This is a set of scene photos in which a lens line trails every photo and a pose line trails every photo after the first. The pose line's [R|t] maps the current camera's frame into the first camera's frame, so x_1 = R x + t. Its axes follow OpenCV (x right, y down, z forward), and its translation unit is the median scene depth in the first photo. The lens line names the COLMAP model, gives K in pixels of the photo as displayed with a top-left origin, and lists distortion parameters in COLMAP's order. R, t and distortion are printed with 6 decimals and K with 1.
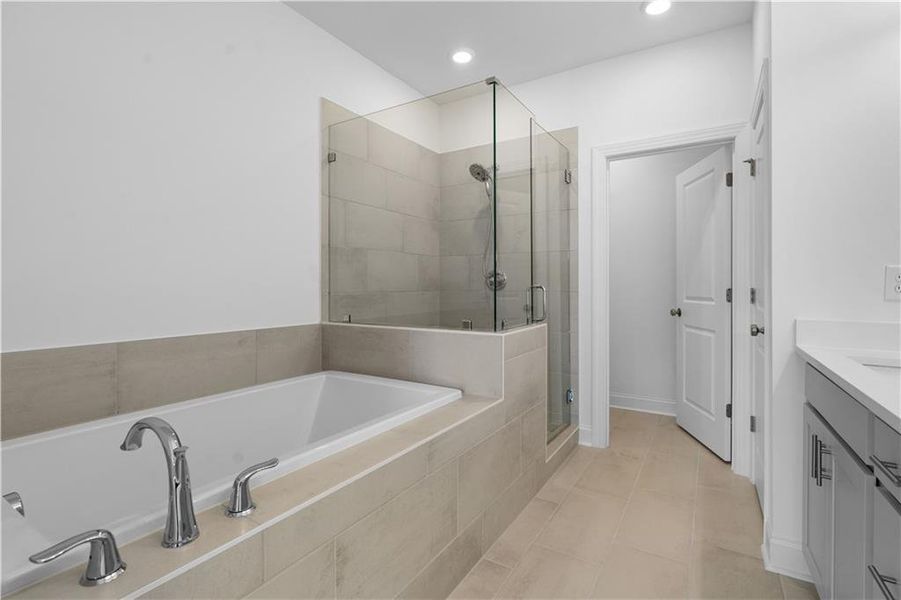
lens RADIAL K [[421.8, 0, 448.6], [0, 421.8, 287.2], [0, 0, 1]] dist [0.001053, 0.000700]
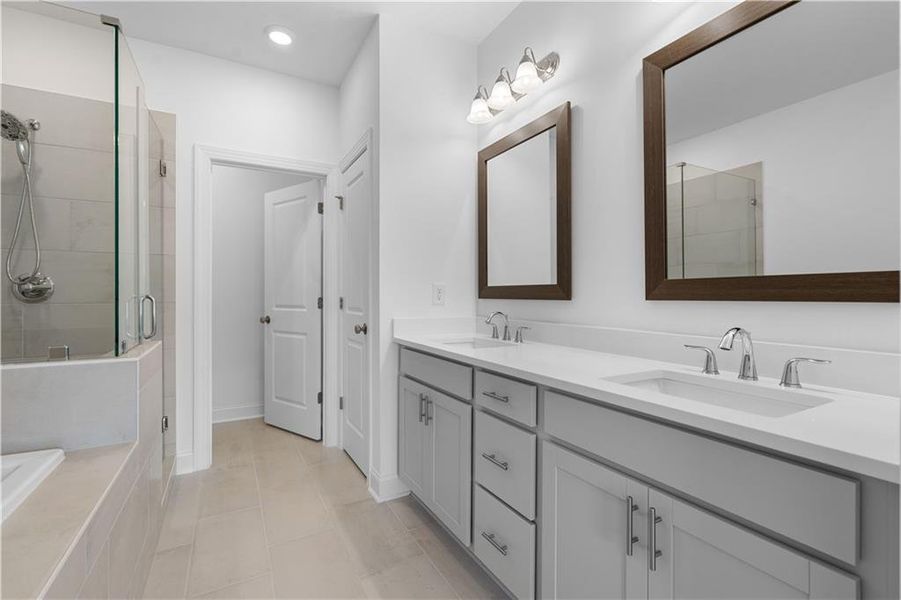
lens RADIAL K [[413.7, 0, 446.4], [0, 413.7, 295.9], [0, 0, 1]] dist [-0.002067, 0.000848]
pose [[0.487254, -0.003192, 0.873255, -0.187436], [0.003491, 0.999992, 0.001707, -0.002006], [-0.873254, 0.002217, 0.487261, 0.094303]]
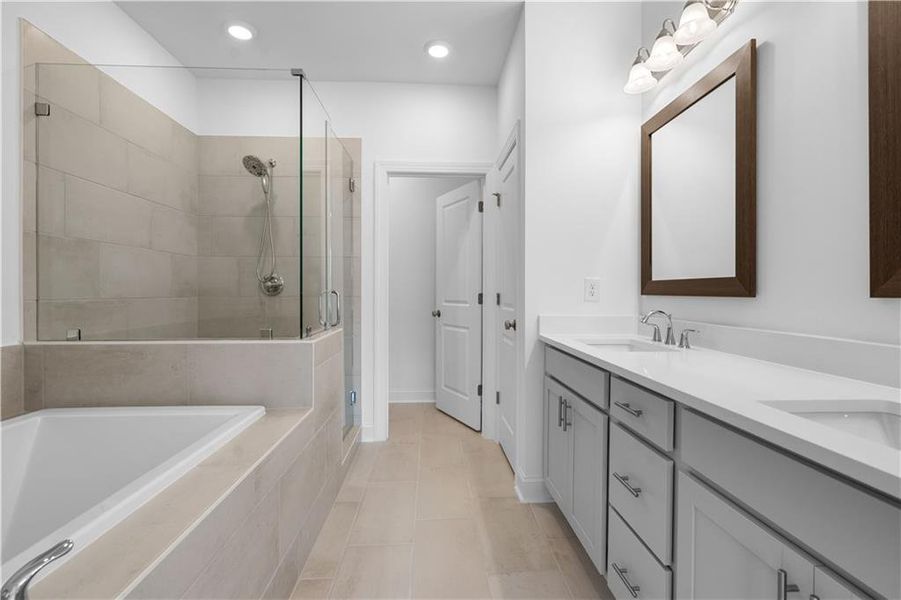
lens RADIAL K [[413.7, 0, 446.4], [0, 413.7, 295.9], [0, 0, 1]] dist [-0.002067, 0.000848]
pose [[0.822482, -0.004557, 0.568773, -0.113250], [0.000162, 0.999970, 0.007777, 0.001044], [-0.568791, -0.006304, 0.822458, 0.038904]]
